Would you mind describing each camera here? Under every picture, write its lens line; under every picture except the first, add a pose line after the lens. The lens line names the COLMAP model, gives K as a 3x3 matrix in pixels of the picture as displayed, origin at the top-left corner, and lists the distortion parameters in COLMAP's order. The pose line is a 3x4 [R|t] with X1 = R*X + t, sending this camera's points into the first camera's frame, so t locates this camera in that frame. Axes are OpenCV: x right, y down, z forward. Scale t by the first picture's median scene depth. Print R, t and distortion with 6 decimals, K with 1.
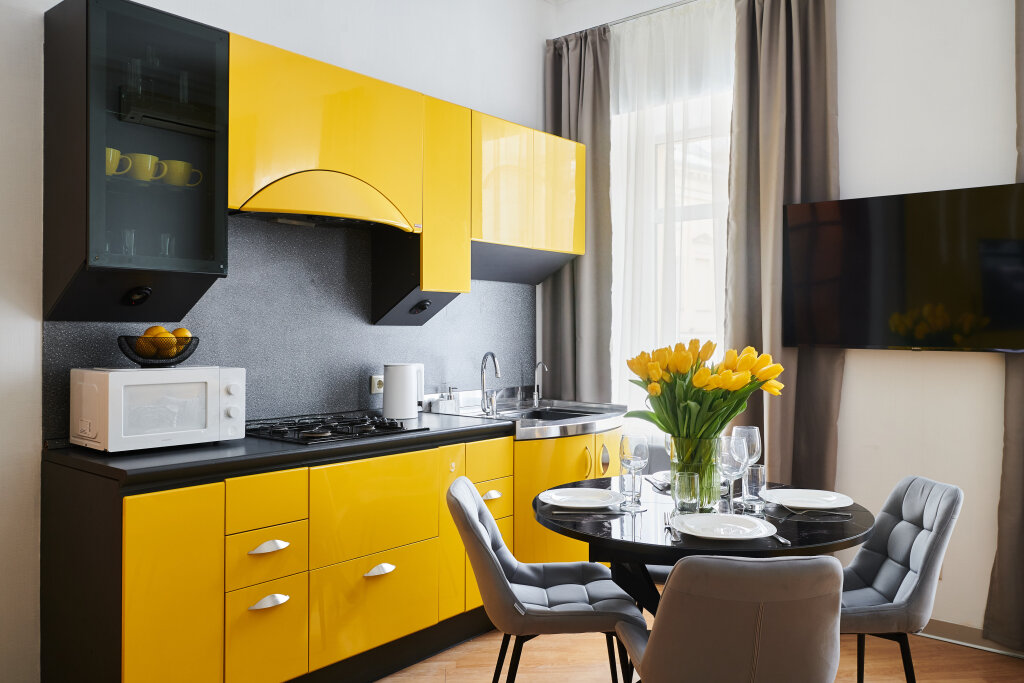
lens RADIAL K [[832.0, 0, 510.9], [0, 832.0, 325.6], [0, 0, 1]] dist [-0.001045, 0.000206]
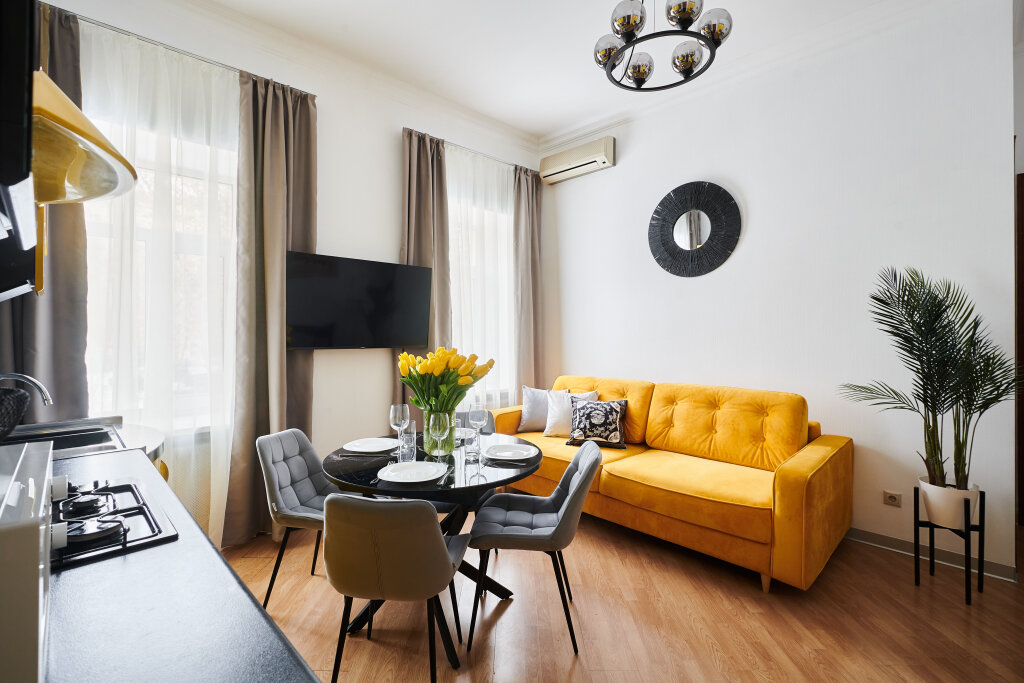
lens RADIAL K [[458.5, 0, 532.6], [0, 458.5, 326.5], [0, 0, 1]] dist [0.000582, 0.000115]
pose [[0.060601, 0.006716, 0.998139, -0.435557], [-0.004711, 0.999968, -0.006442, -0.011269], [-0.998151, -0.004312, 0.060631, 0.531730]]
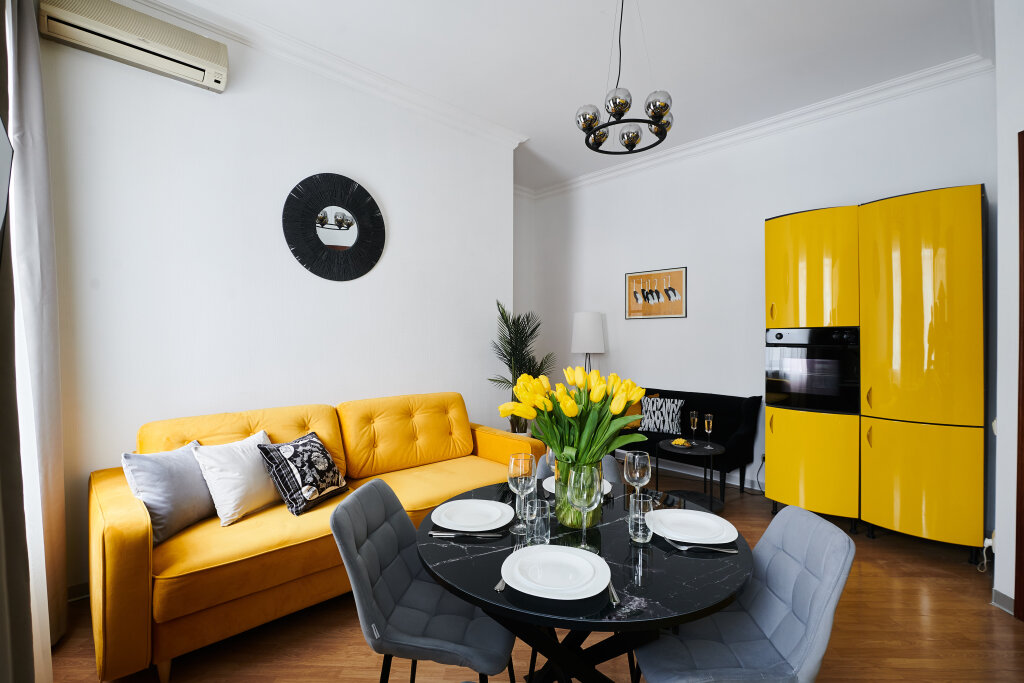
lens RADIAL K [[466.1, 0, 511.6], [0, 466.1, 335.6], [0, 0, 1]] dist [-0.001311, 0.000016]
pose [[-0.993941, -0.004362, 0.109829, 0.159385], [-0.006178, 0.999850, -0.016205, -0.008326], [-0.109742, -0.016786, -0.993818, 1.117183]]
